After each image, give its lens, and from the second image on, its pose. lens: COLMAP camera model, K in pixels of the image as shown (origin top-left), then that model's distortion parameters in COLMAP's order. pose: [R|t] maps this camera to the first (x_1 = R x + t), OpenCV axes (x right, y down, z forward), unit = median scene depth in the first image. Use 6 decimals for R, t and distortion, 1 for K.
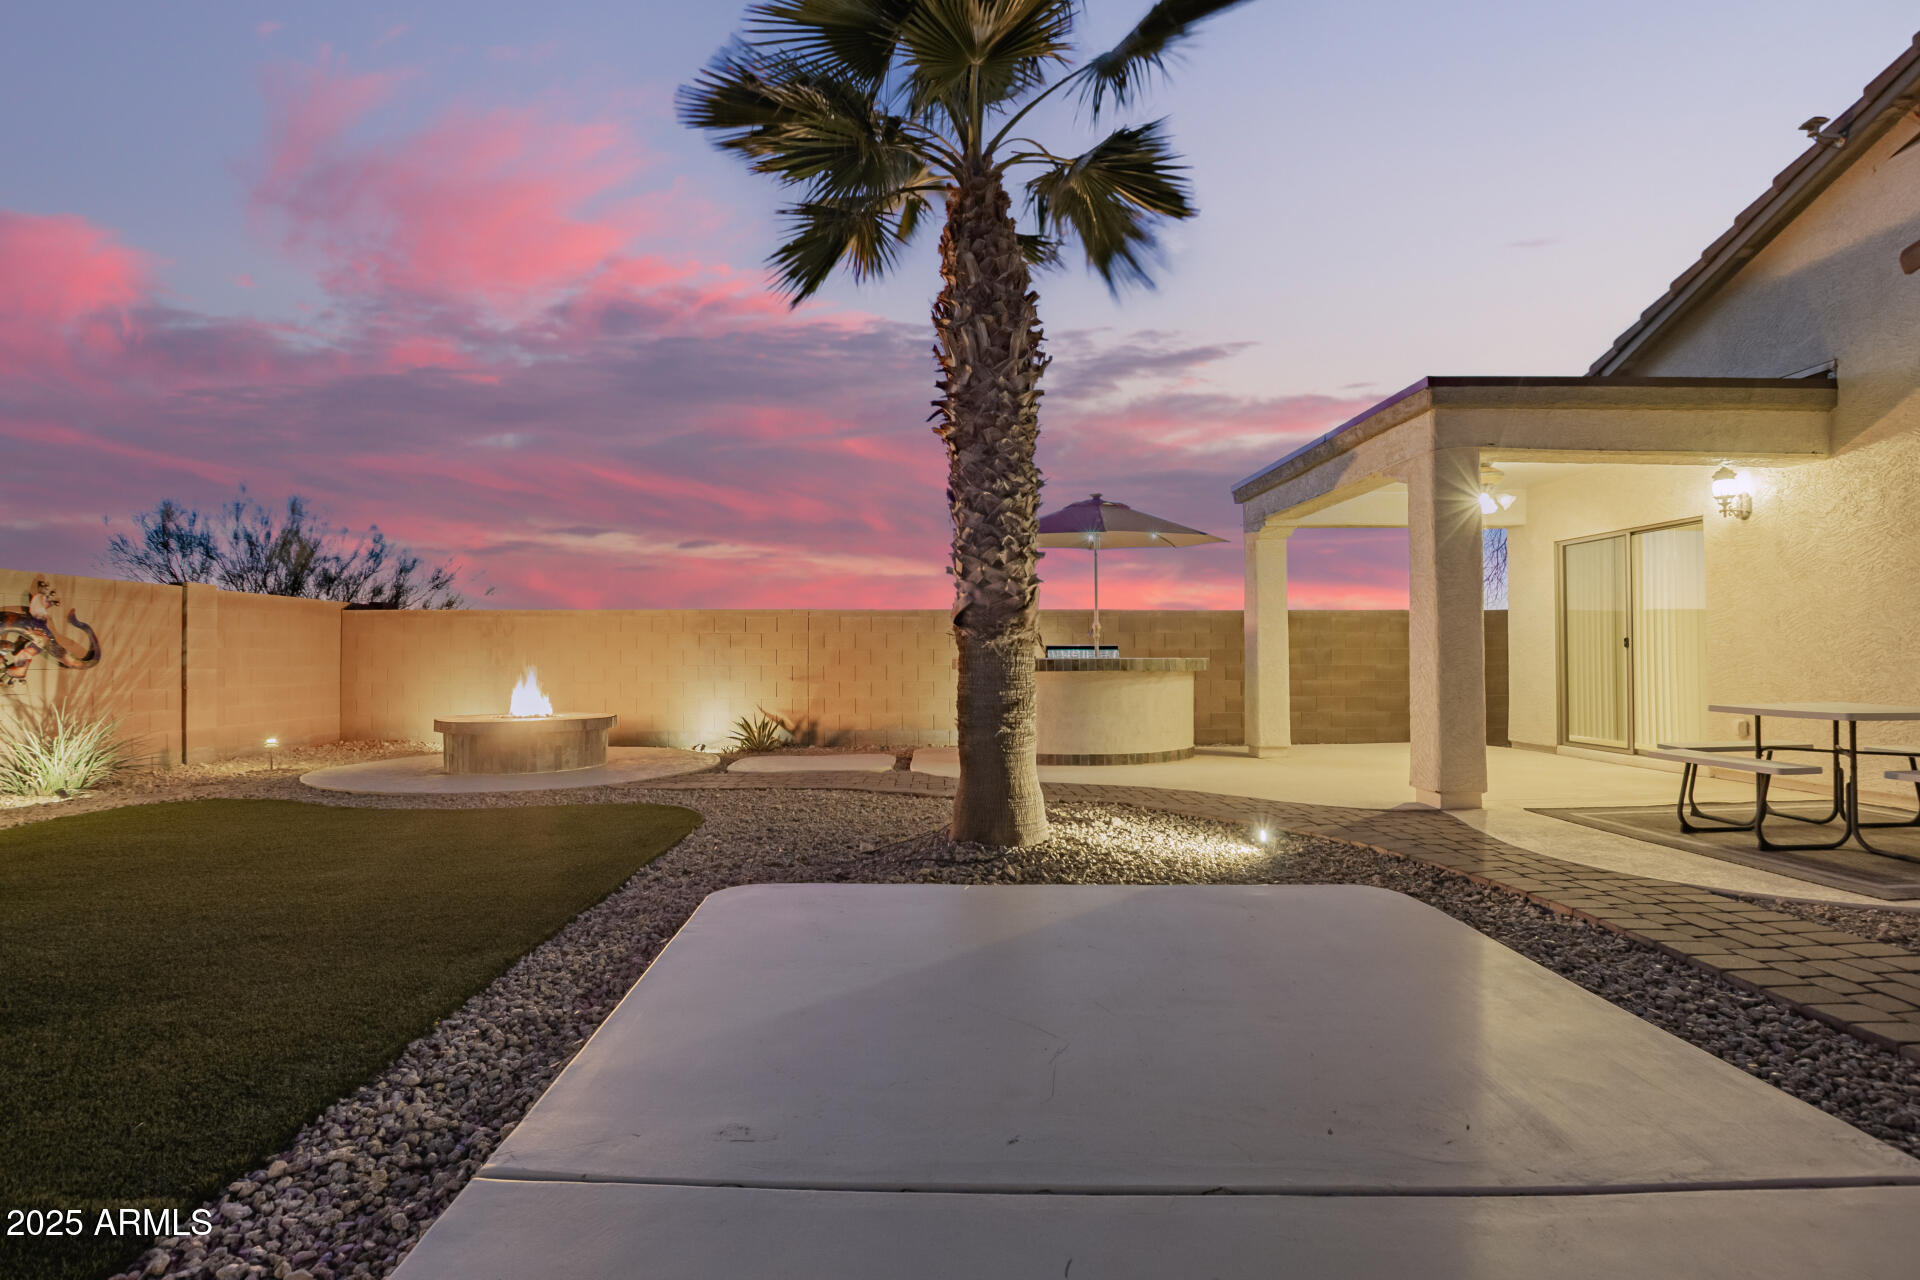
lens RADIAL K [[895.6, 0, 953.9], [0, 895.6, 642.4], [0, 0, 1]] dist [-0.019991, 0.000592]
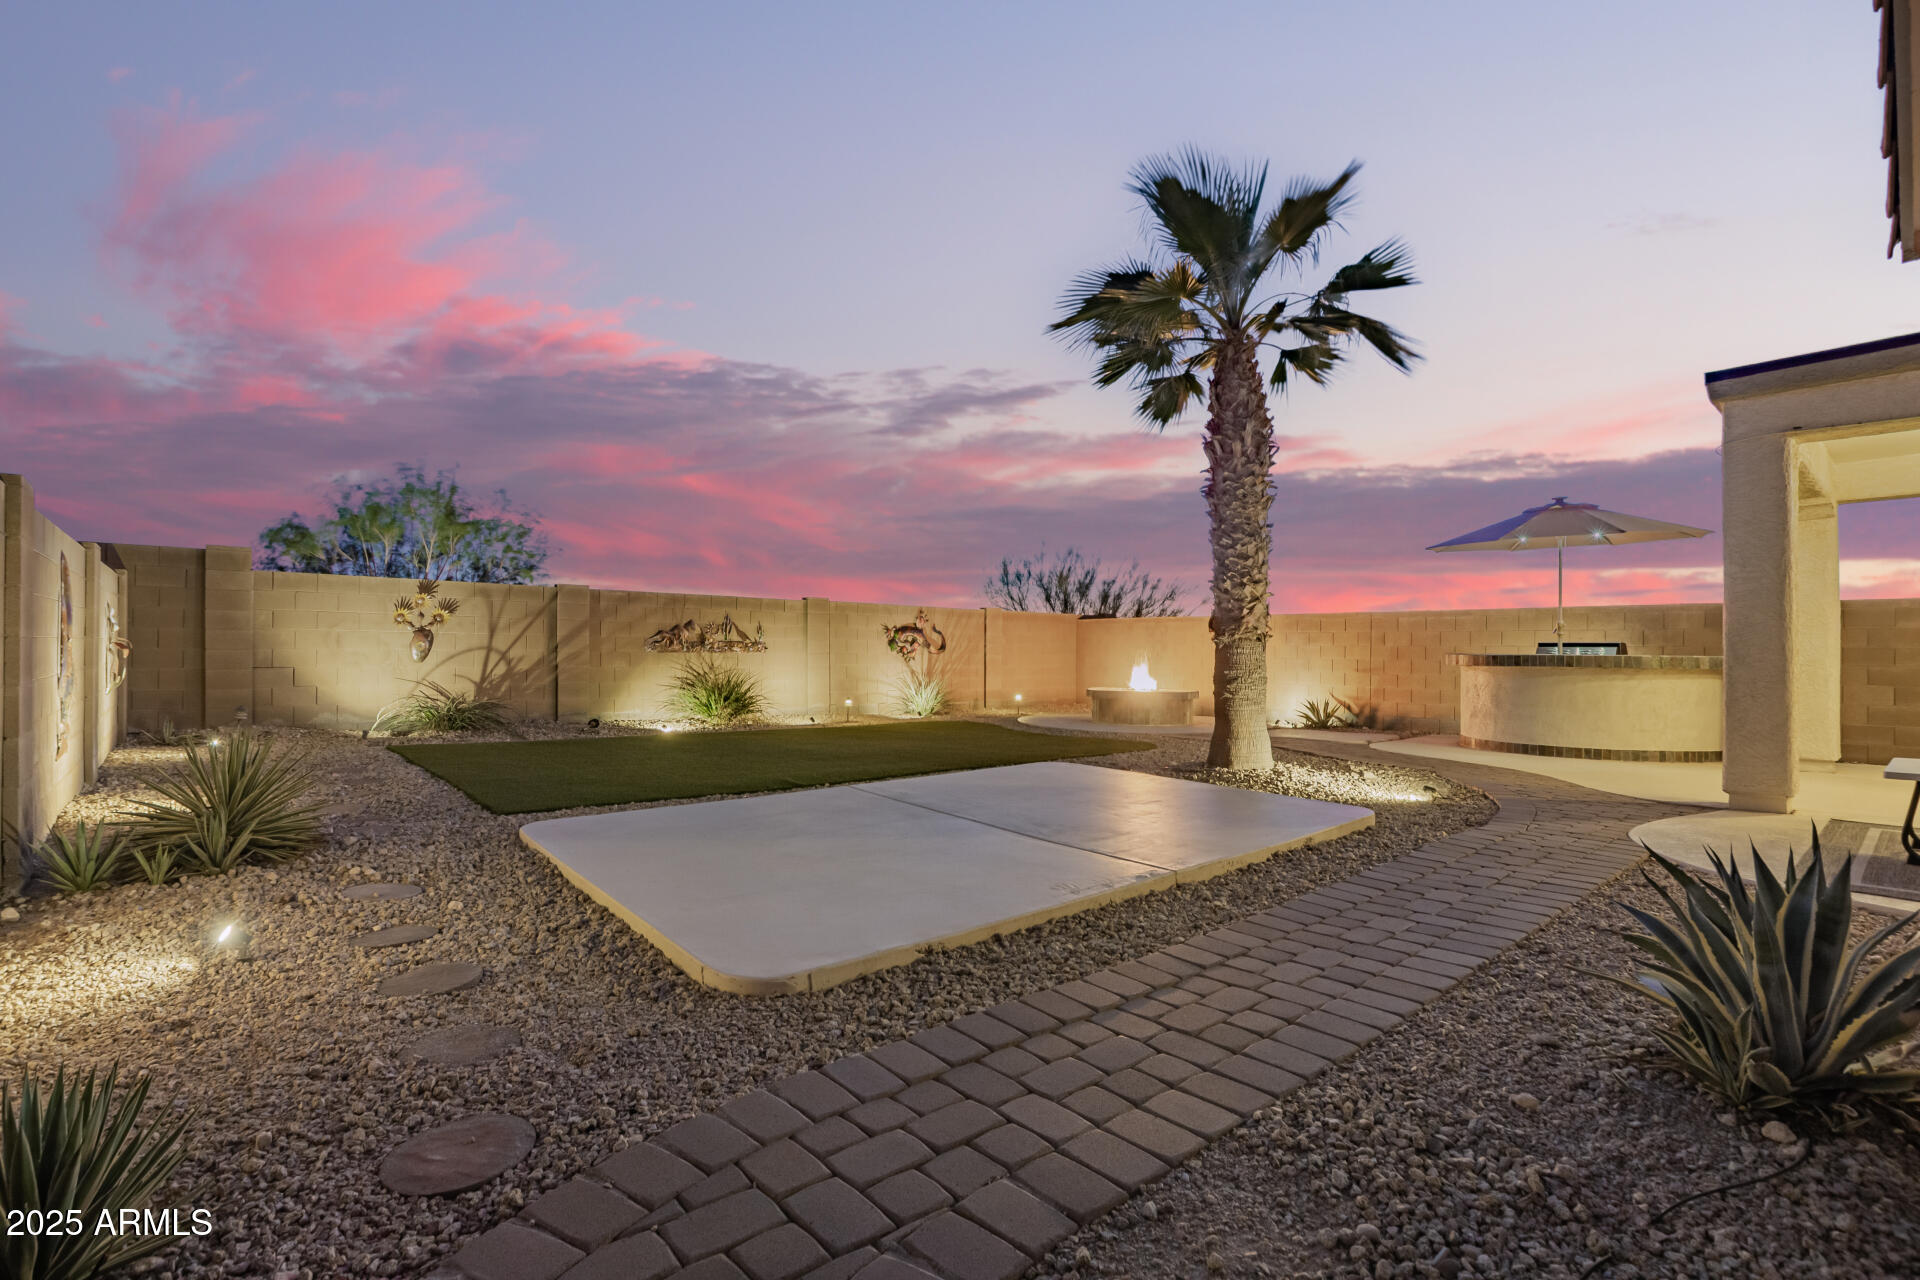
lens RADIAL K [[900.5, 0, 970.5], [0, 900.5, 645.7], [0, 0, 1]] dist [0.001379, 0.000125]
pose [[0.634201, 0.003337, -0.773161, 0.555545], [0.001588, 0.999983, 0.005619, 0.000133], [0.773167, -0.004791, 0.634185, -0.202621]]
